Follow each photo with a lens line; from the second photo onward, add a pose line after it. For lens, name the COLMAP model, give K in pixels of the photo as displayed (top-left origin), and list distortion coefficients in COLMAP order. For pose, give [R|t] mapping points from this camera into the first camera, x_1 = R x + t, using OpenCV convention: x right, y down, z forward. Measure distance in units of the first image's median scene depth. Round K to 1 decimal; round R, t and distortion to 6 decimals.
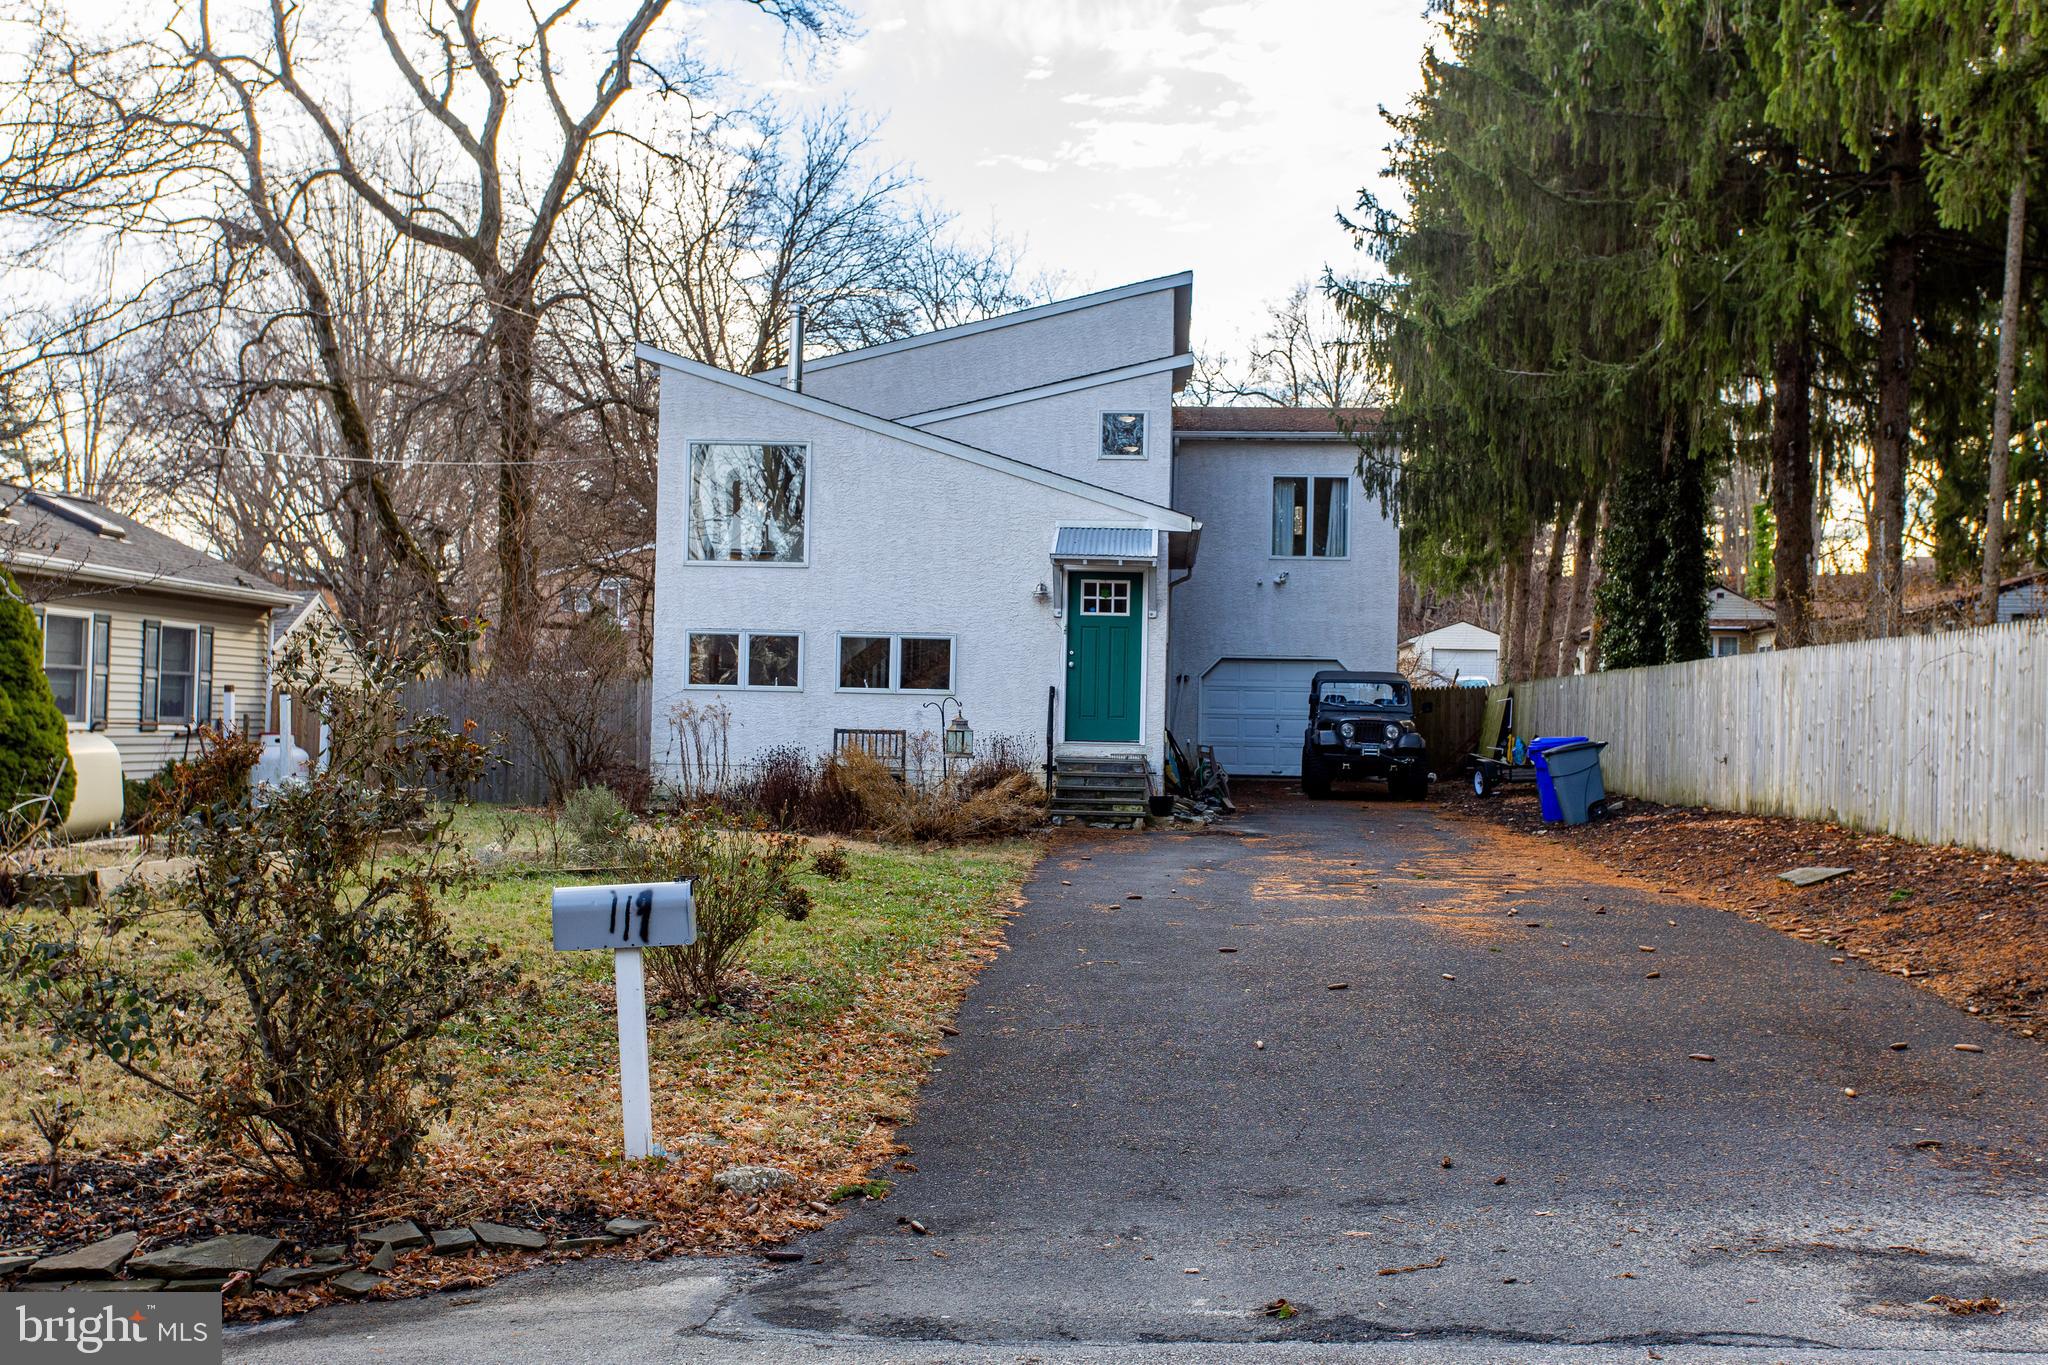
lens RADIAL K [[2251.2, 0, 1033.8], [0, 2251.2, 677.6], [0, 0, 1]] dist [0.090475, 0.000000]
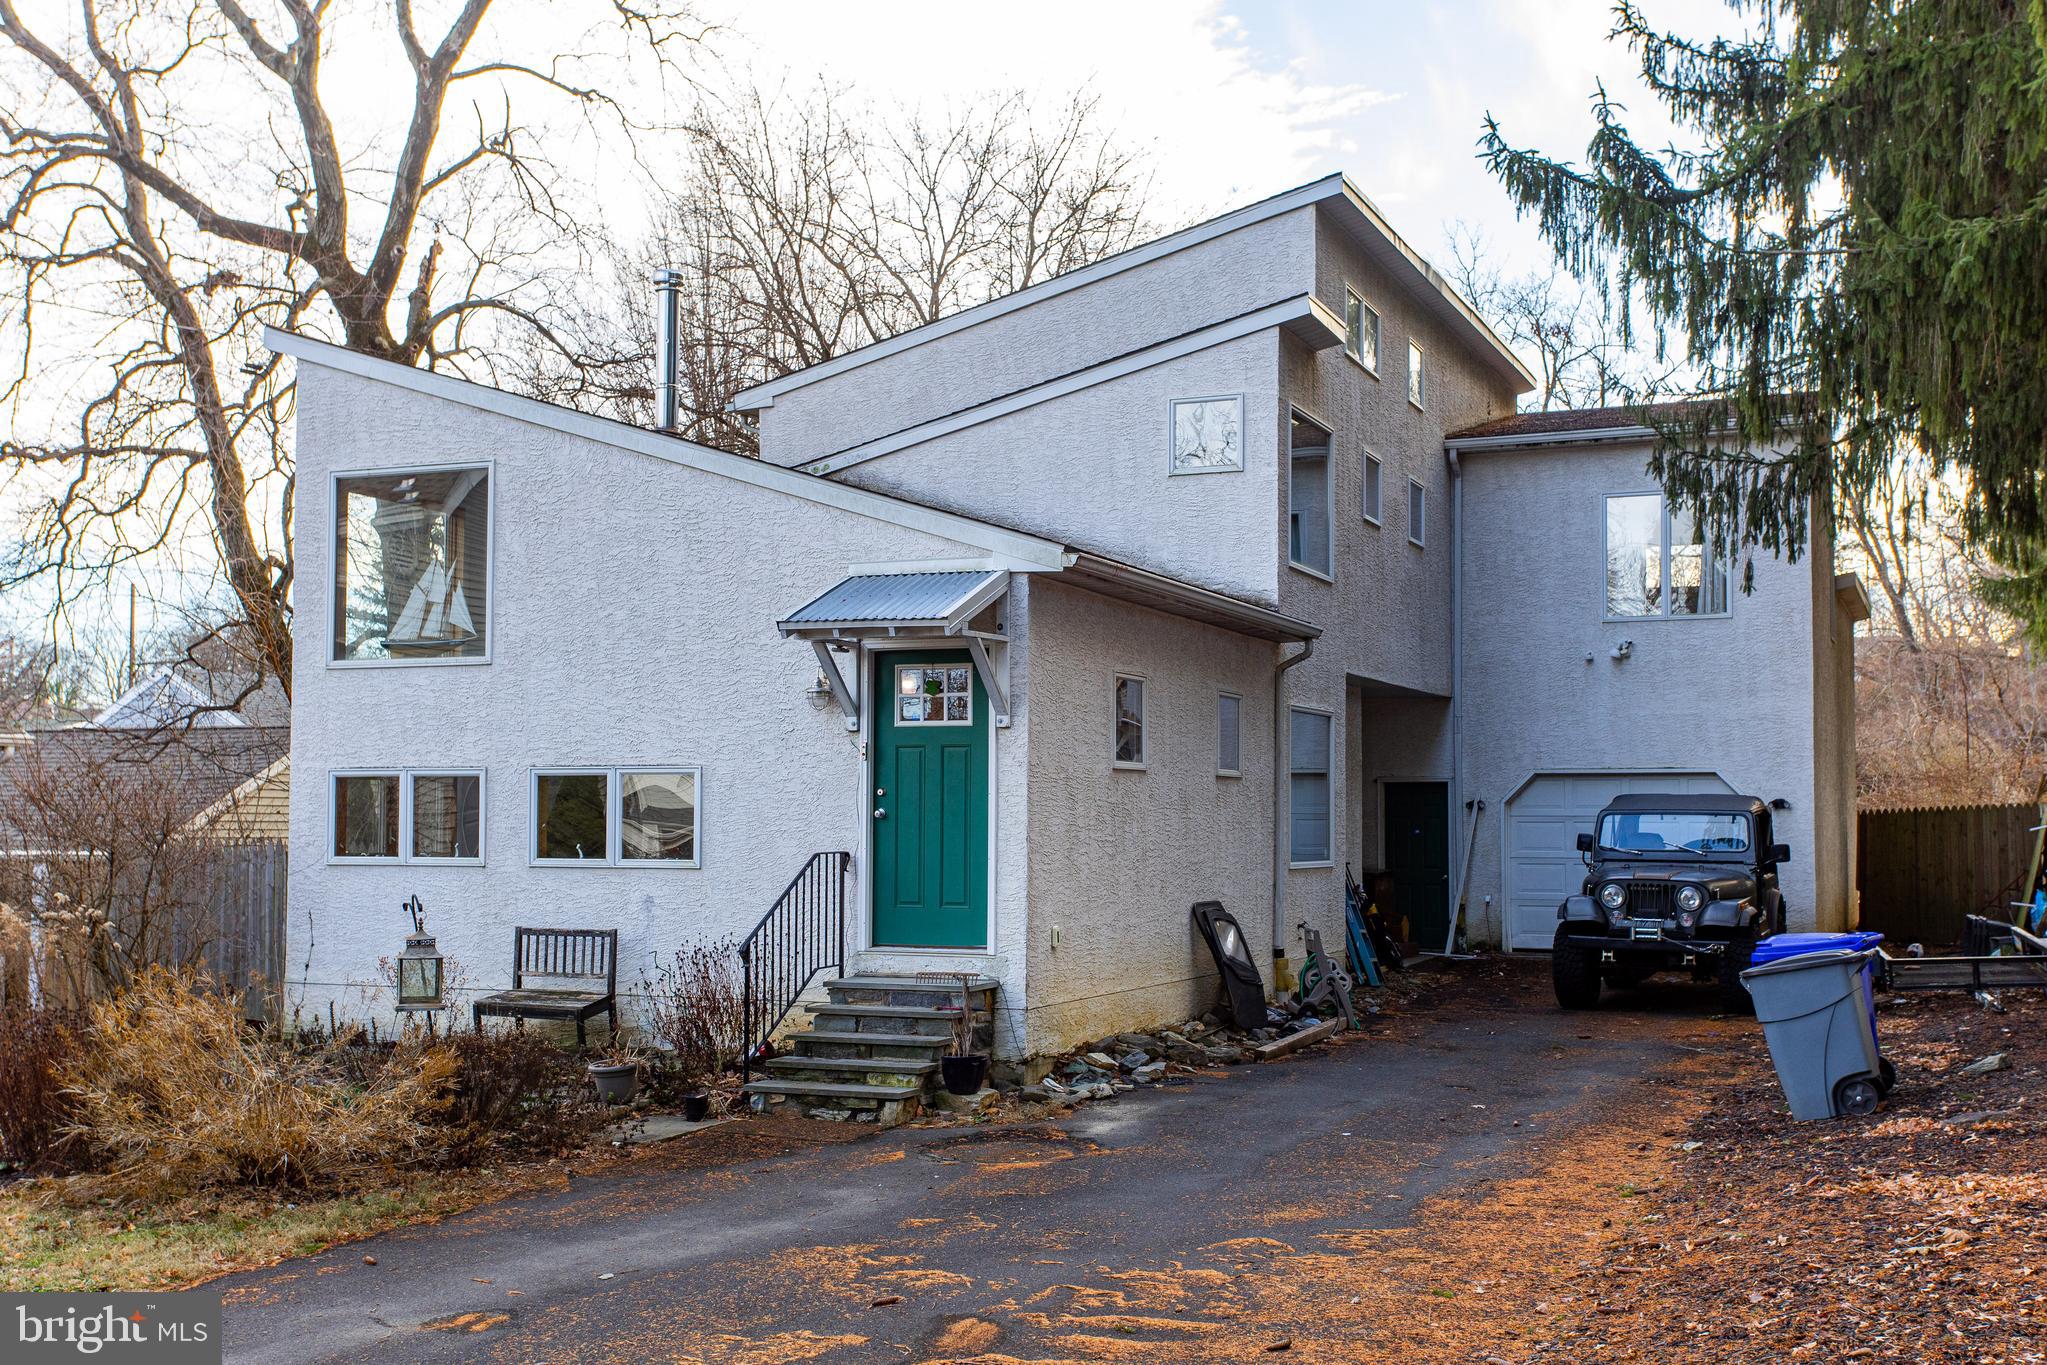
lens RADIAL K [[2250.1, 0, 1027.9], [0, 2250.1, 719.1], [0, 0, 1]] dist [0.090475, 0.000000]
pose [[0.940767, -0.034851, -0.337258, 0.245352], [0.025269, 0.999144, -0.032760, -0.009956], [0.338111, 0.022297, 0.940842, 0.467195]]
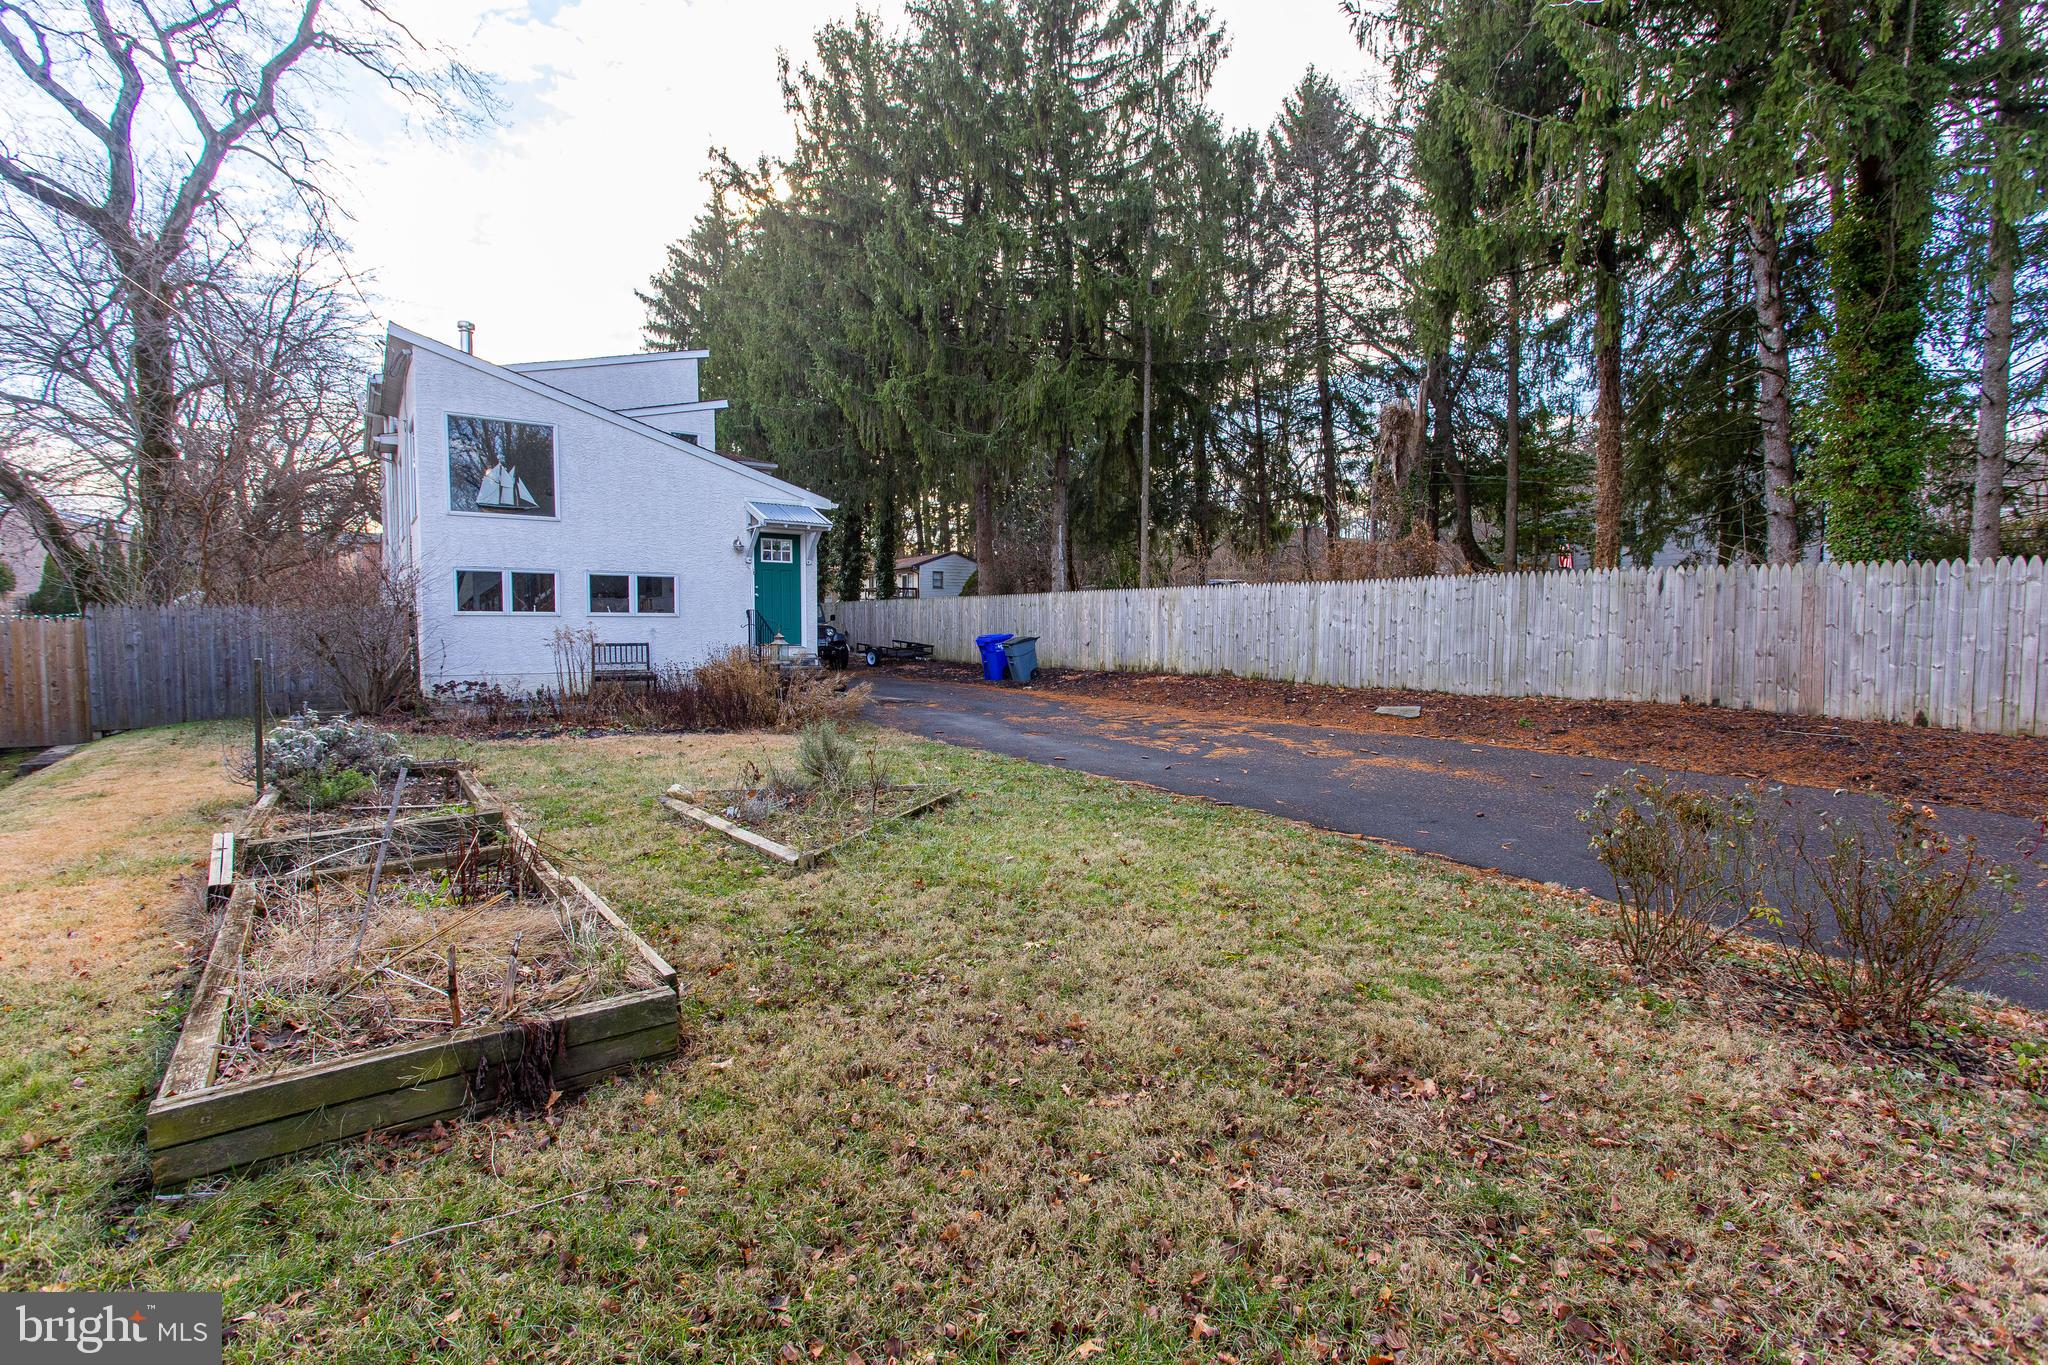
lens RADIAL K [[983.1, 0, 1058.7], [0, 983.1, 670.3], [0, 0, 1]] dist [0.002130, 0.000370]
pose [[0.751100, -0.050806, 0.658230, -0.263354], [0.000473, 0.997076, 0.076419, -0.005710], [-0.660188, -0.057087, 0.748928, 0.371684]]
